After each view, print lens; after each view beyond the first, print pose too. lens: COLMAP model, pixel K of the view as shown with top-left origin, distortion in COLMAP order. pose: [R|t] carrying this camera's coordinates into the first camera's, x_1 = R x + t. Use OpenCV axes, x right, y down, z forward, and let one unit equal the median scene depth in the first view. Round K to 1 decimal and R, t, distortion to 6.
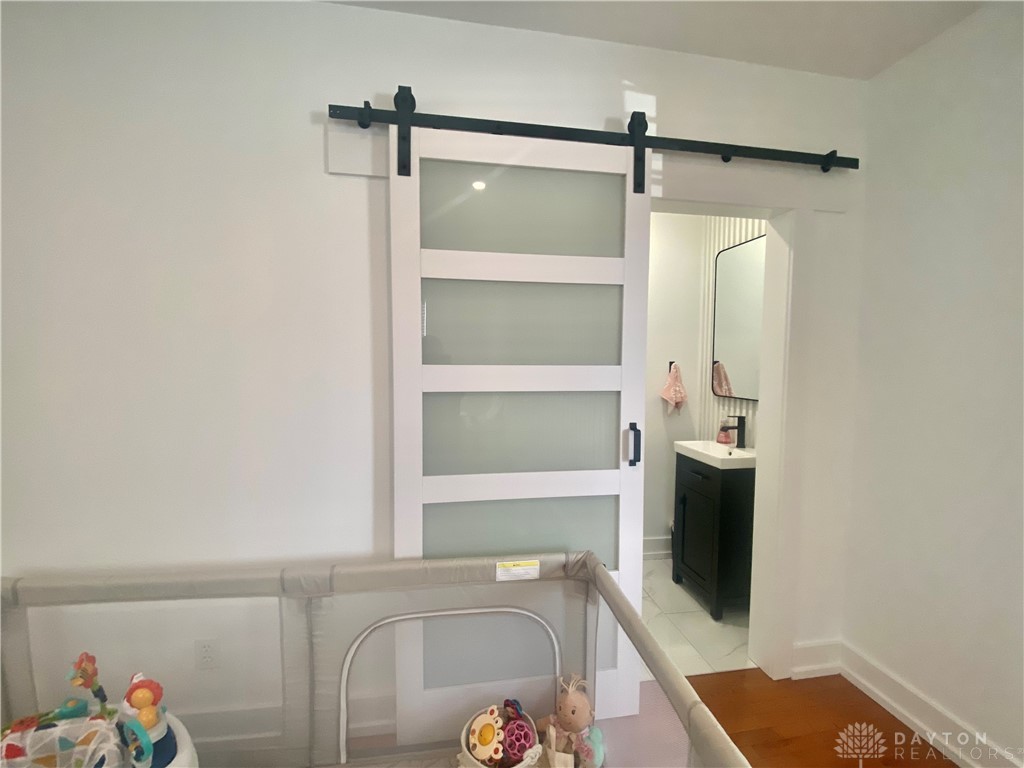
lens RADIAL K [[415.4, 0, 505.8], [0, 415.4, 386.0], [0, 0, 1]] dist [0.003715, -0.007696]
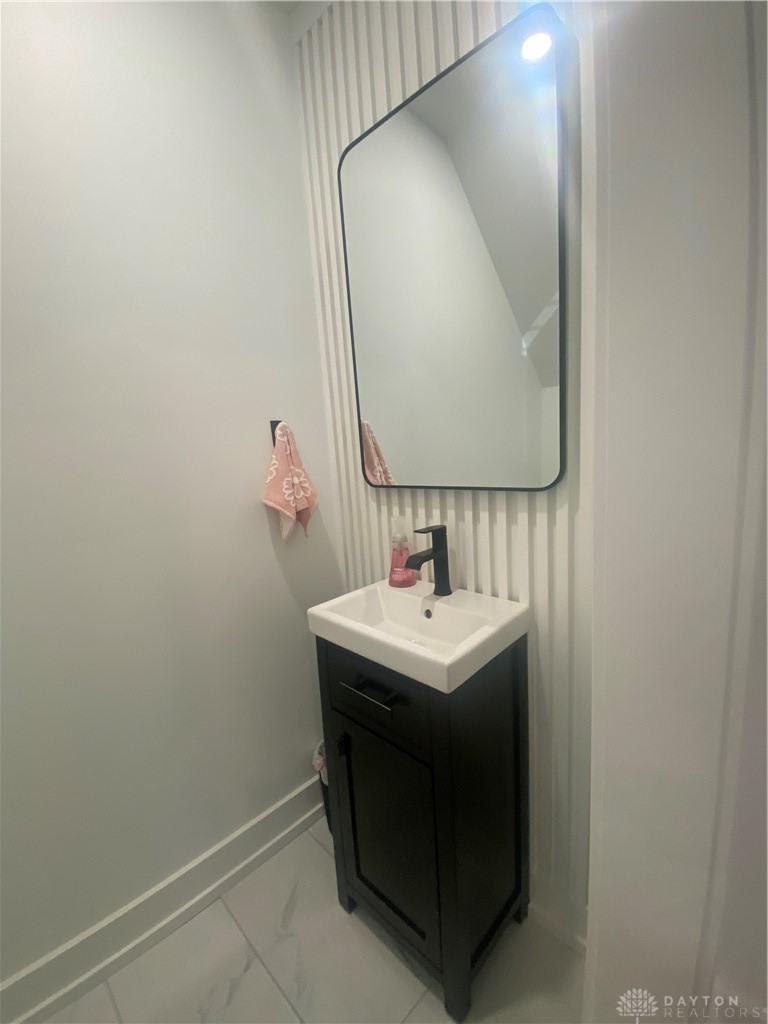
lens RADIAL K [[415.4, 0, 377.4], [0, 415.4, 516.1], [0, 0, 1]] dist [0.003715, -0.007696]
pose [[0.806389, -0.144410, 0.573483, 0.226288], [0.100597, 0.989090, 0.107613, 0.005646], [-0.582767, -0.029088, 0.812119, 0.595337]]
